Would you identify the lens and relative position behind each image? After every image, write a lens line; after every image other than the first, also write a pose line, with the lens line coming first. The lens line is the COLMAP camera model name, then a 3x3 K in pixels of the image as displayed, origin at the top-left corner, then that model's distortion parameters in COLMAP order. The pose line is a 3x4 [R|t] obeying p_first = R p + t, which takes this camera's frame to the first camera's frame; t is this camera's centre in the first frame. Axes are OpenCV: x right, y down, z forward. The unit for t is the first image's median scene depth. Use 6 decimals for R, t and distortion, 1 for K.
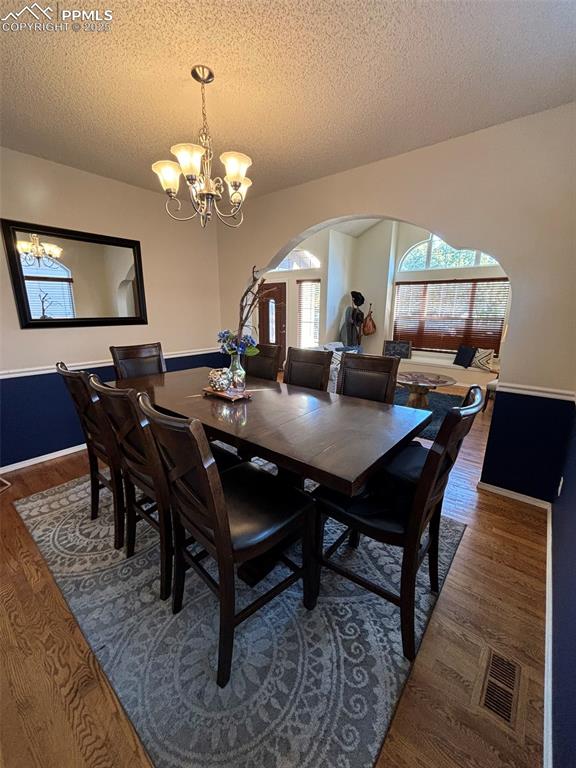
lens RADIAL K [[310.5, 0, 293.0], [0, 310.5, 384.4], [0, 0, 1]] dist [-0.000376, 0.000433]
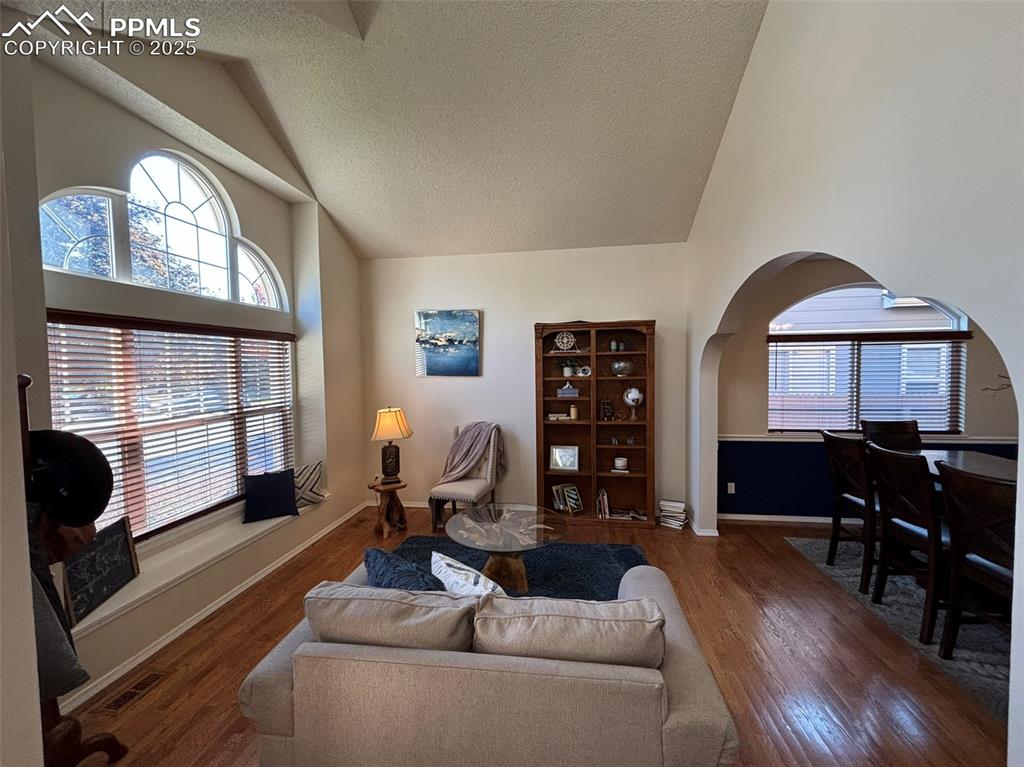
lens RADIAL K [[413.9, 0, 508.5], [0, 413.9, 384.7], [0, 0, 1]] dist [-0.000376, 0.000433]
pose [[-0.515134, -0.040454, 0.856154, -0.135339], [0.211665, 0.961943, 0.172808, -0.278367], [-0.830563, 0.270237, -0.486967, 0.960833]]
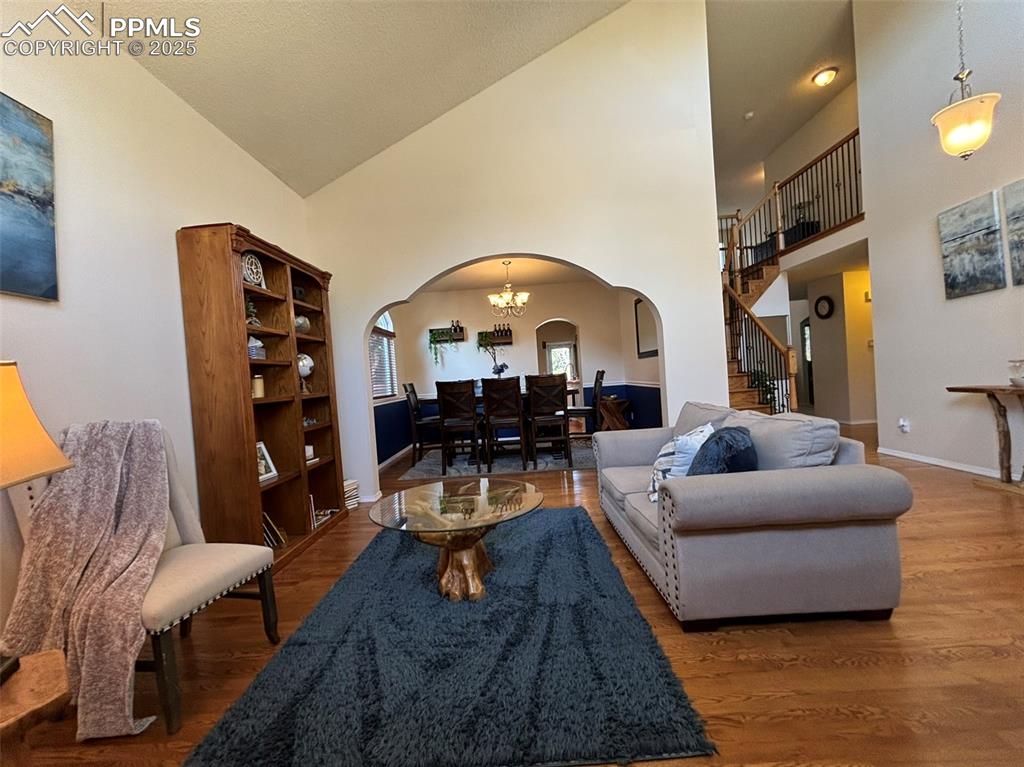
lens RADIAL K [[413.9, 0, 508.5], [0, 413.9, 384.7], [0, 0, 1]] dist [-0.000376, 0.000433]
pose [[-0.784225, 0.060595, -0.617511, 0.505232], [-0.082482, 0.976207, 0.200542, -0.196468], [0.614970, 0.208204, -0.760567, 1.038234]]
